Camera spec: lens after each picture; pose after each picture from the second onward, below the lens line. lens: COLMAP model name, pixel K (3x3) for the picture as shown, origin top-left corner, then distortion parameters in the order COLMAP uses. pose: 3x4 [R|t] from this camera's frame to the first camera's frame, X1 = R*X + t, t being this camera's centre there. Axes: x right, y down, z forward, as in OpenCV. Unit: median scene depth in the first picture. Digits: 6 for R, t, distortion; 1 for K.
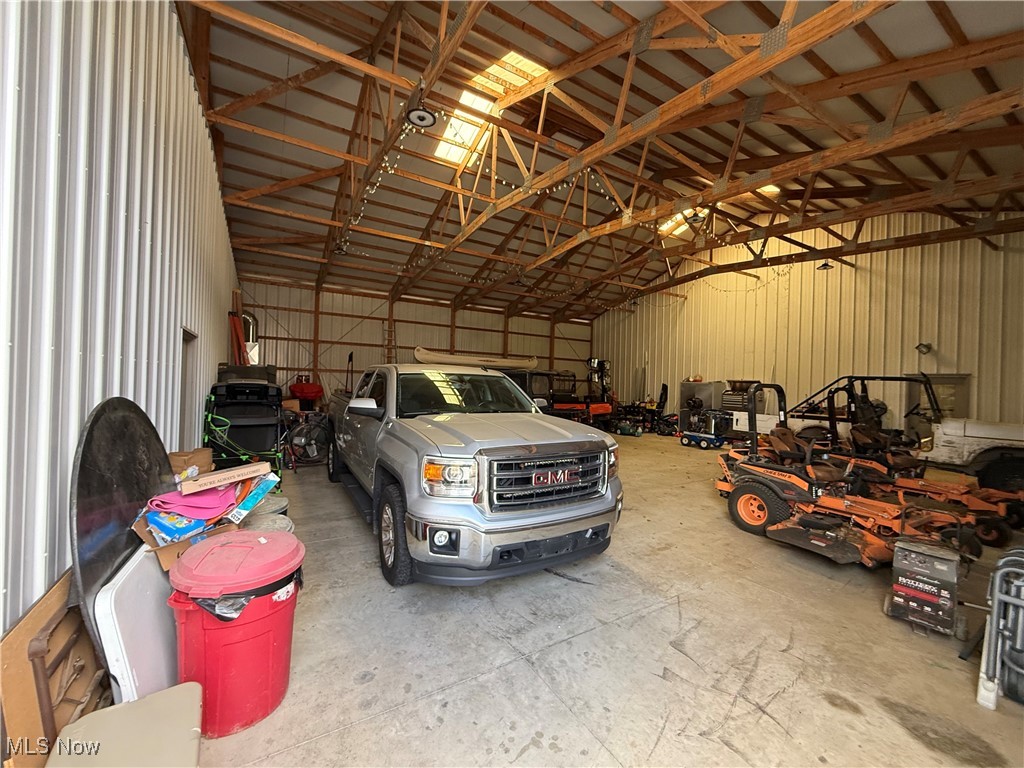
lens RADIAL K [[408.3, 0, 511.0], [0, 408.3, 383.5], [0, 0, 1]] dist [0.000094, -0.000047]
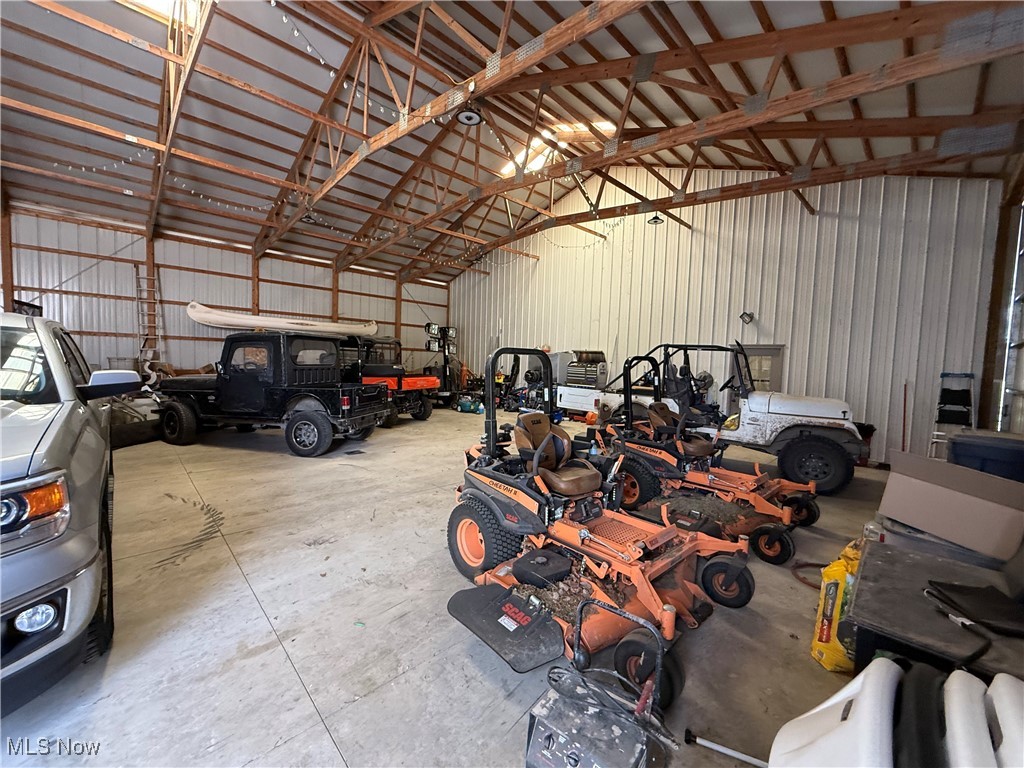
lens RADIAL K [[408.3, 0, 510.2], [0, 408.3, 382.5], [0, 0, 1]] dist [0.000094, -0.000047]
pose [[0.973894, -0.007217, 0.226890, 0.253729], [-0.007620, 0.997892, 0.064450, 0.007572], [-0.226877, -0.064497, 0.971785, 0.188556]]
